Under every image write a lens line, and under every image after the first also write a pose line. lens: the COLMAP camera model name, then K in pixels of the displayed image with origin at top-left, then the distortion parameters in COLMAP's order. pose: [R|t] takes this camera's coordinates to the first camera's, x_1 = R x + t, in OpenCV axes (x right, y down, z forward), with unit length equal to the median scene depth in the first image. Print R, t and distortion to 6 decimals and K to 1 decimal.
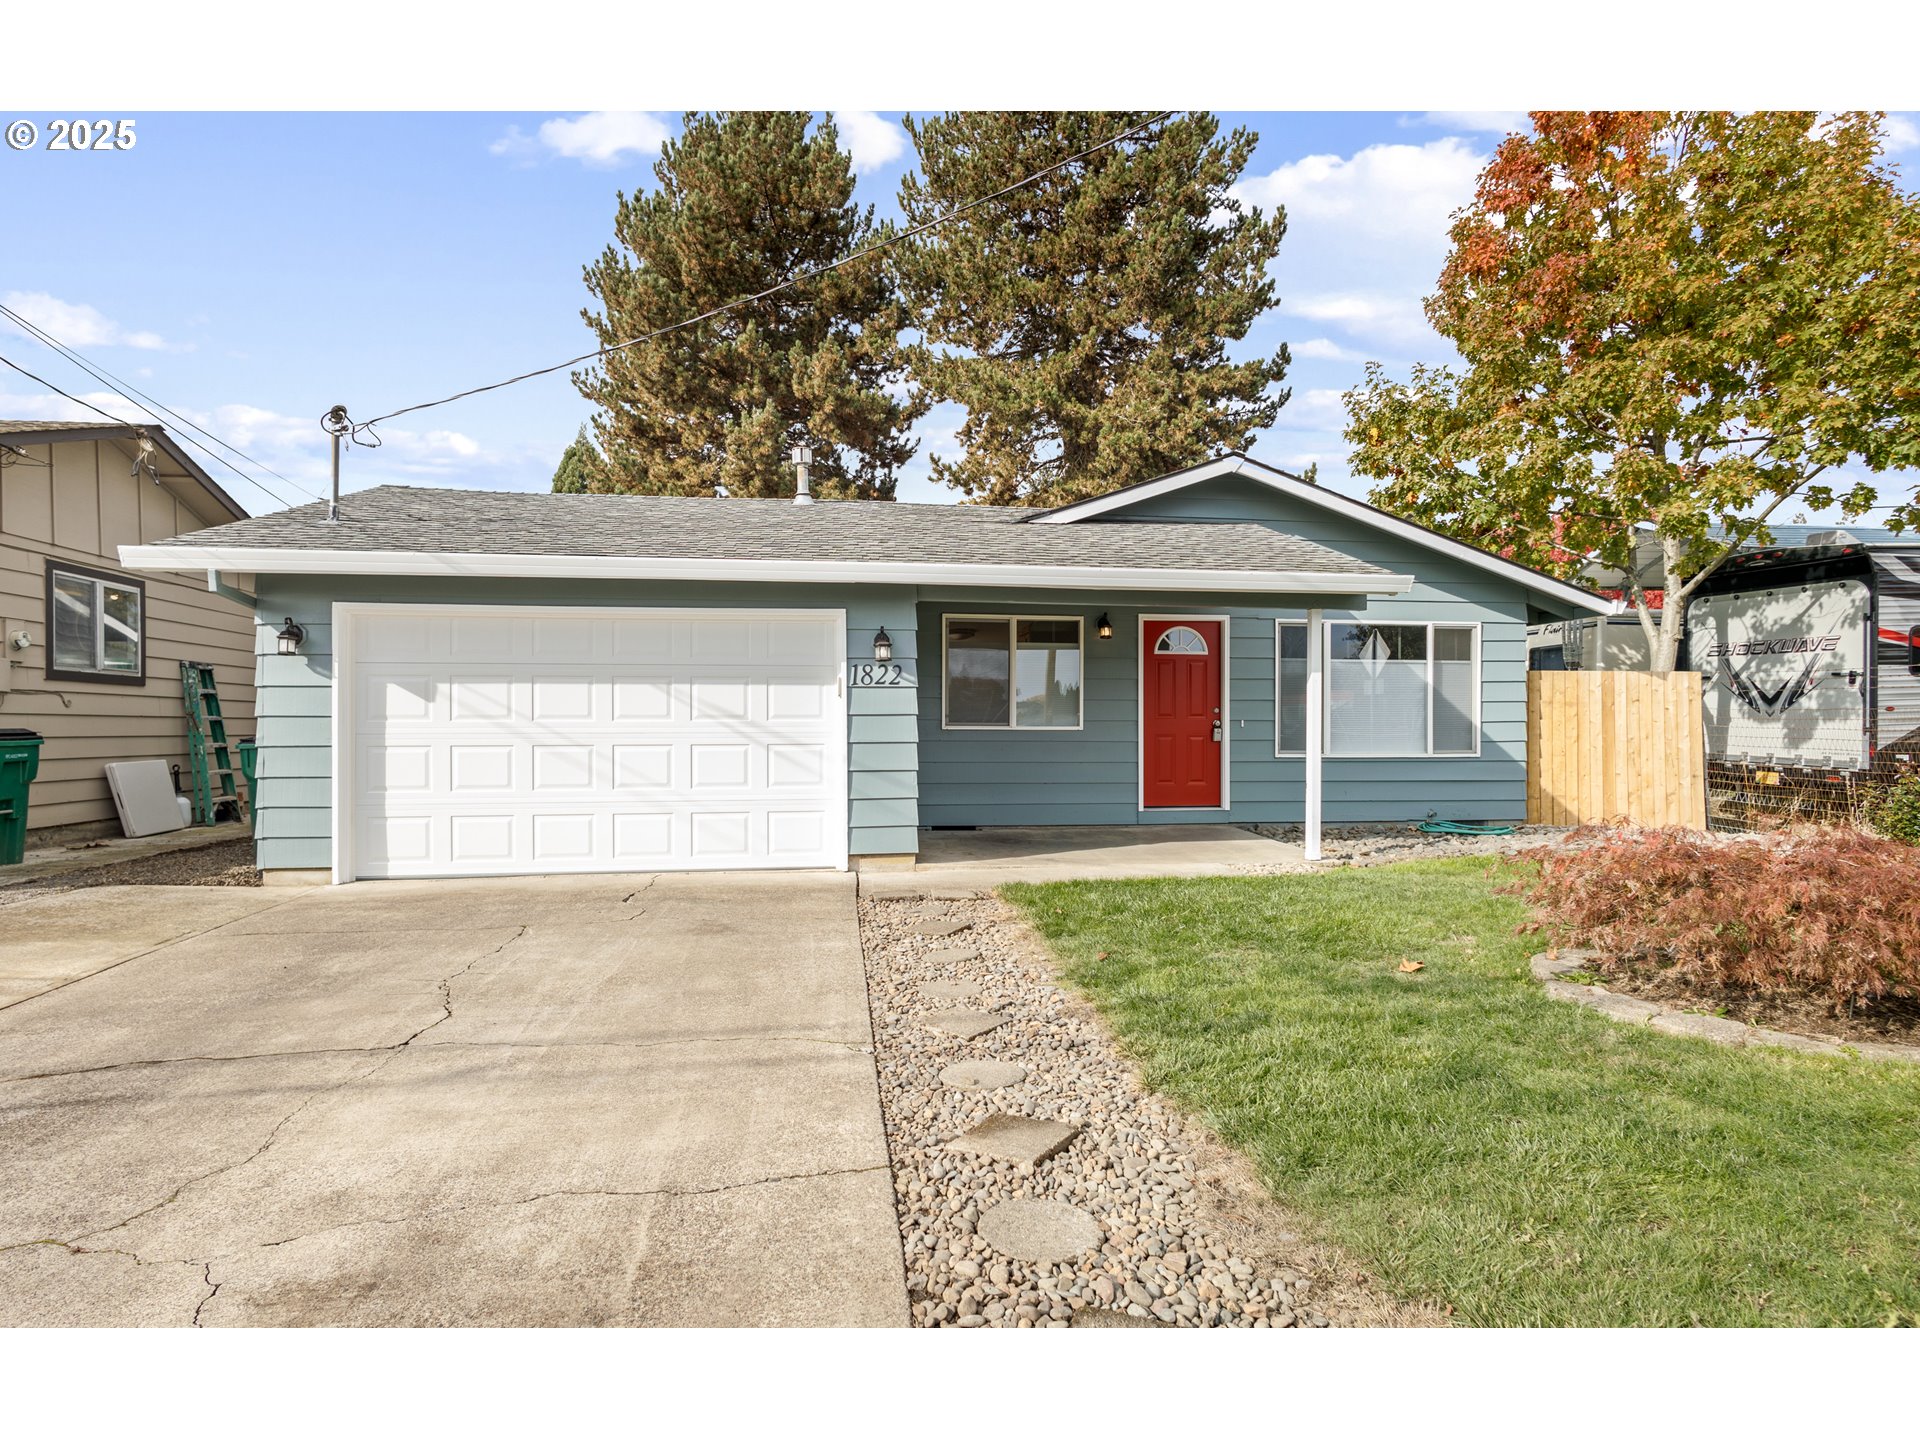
lens RADIAL K [[1165.7, 0, 960.0], [0, 1165.7, 720.0], [0, 0, 1]] dist [0.006016, 0.001210]
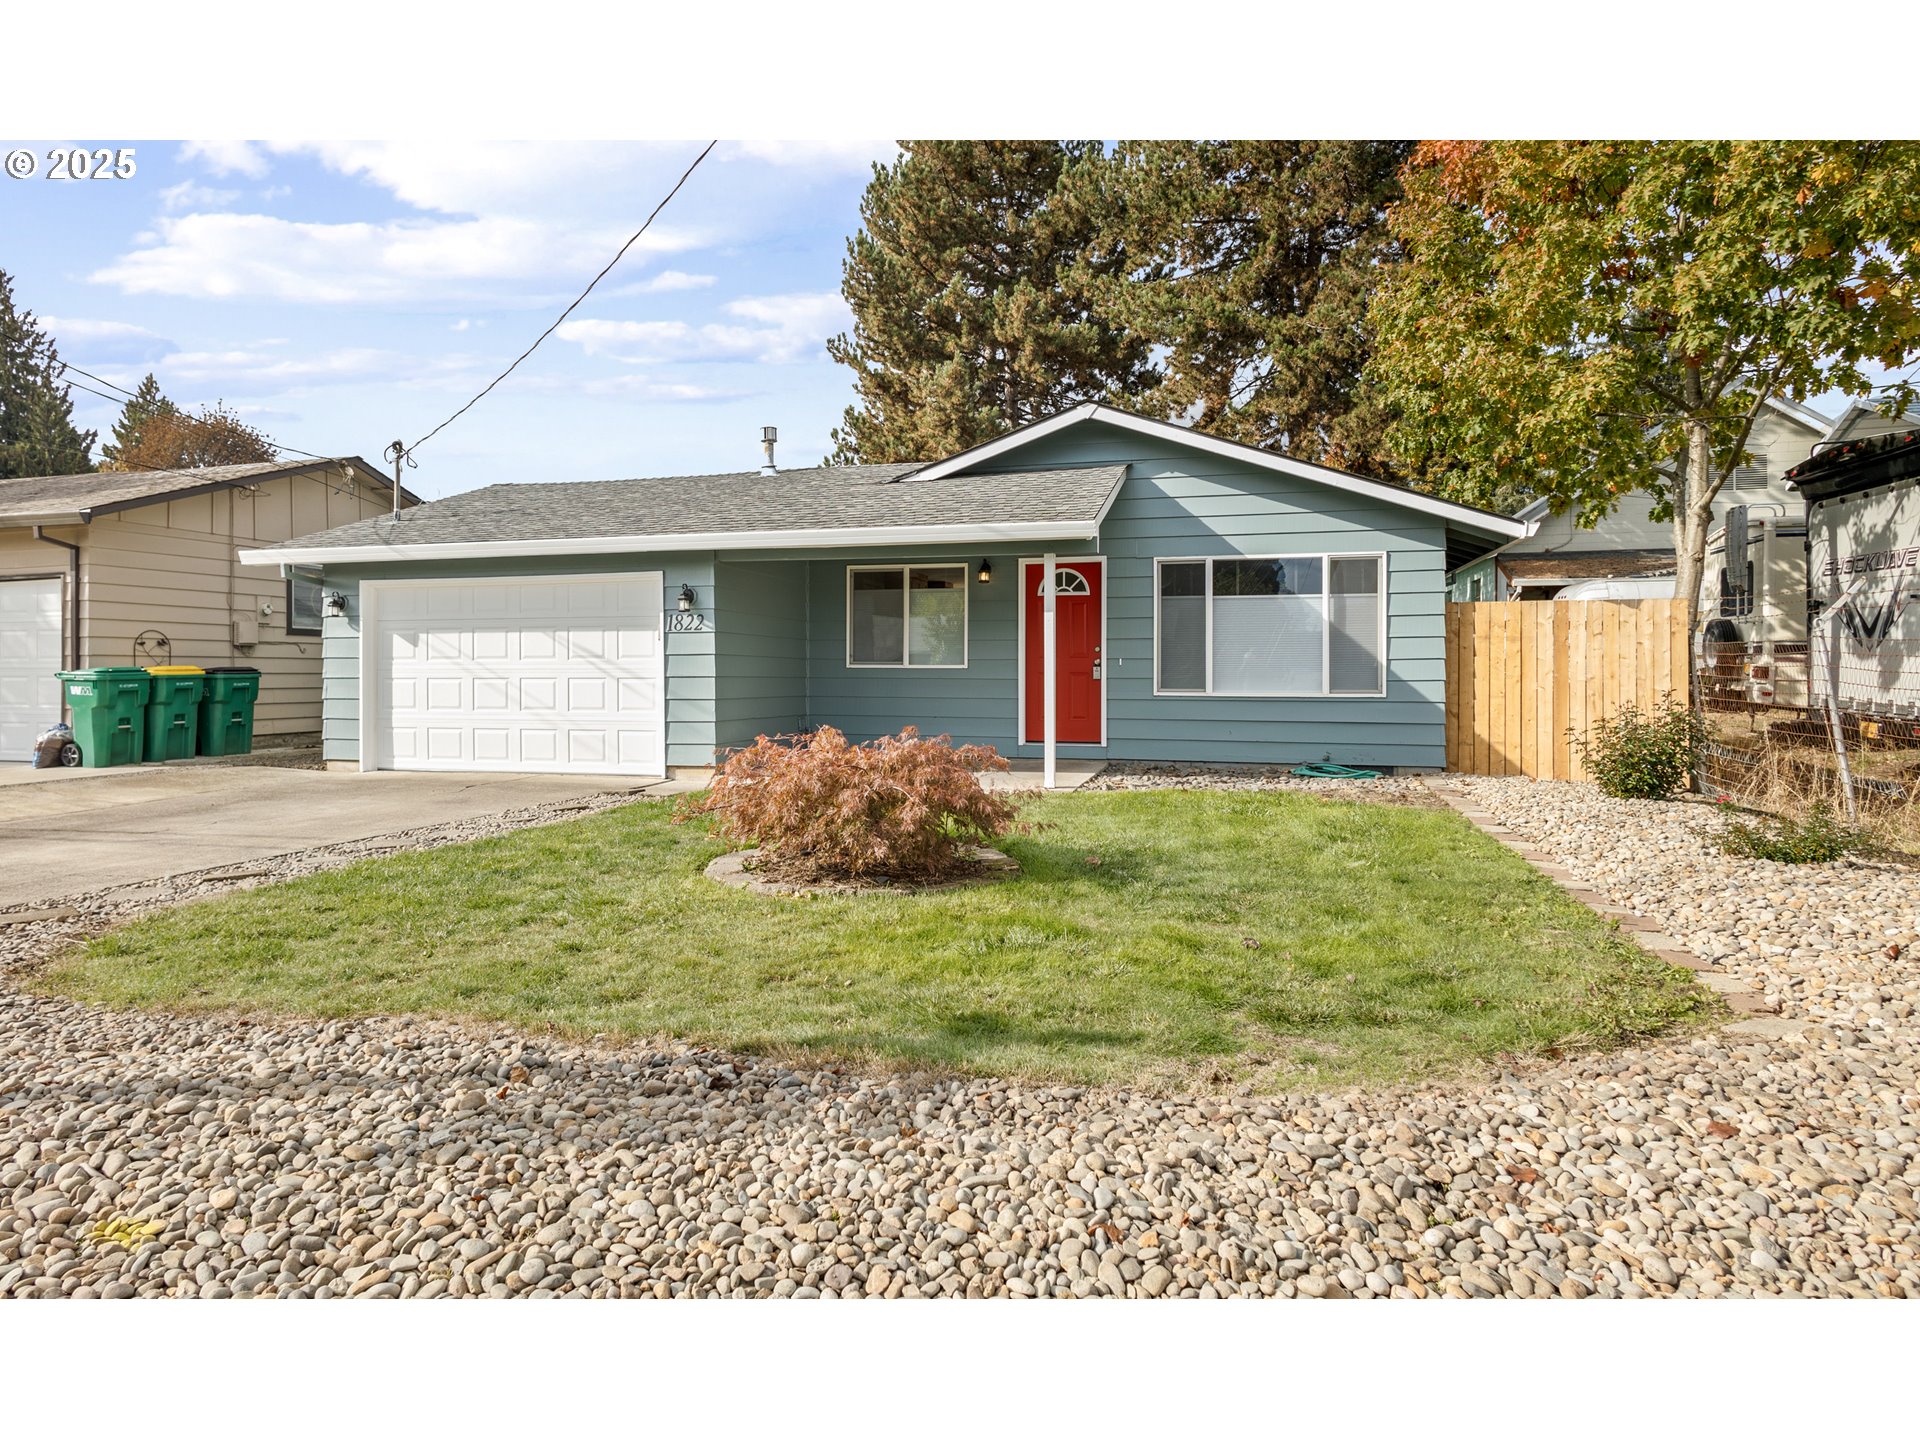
lens RADIAL K [[1424.3, 0, 959.8], [0, 1424.3, 653.7], [0, 0, 1]] dist [-0.001066, 0.000332]
pose [[0.876758, -0.007271, -0.480877, 0.716563], [0.001872, 0.999930, -0.011707, 0.010206], [0.480929, 0.009364, 0.876710, -0.153287]]
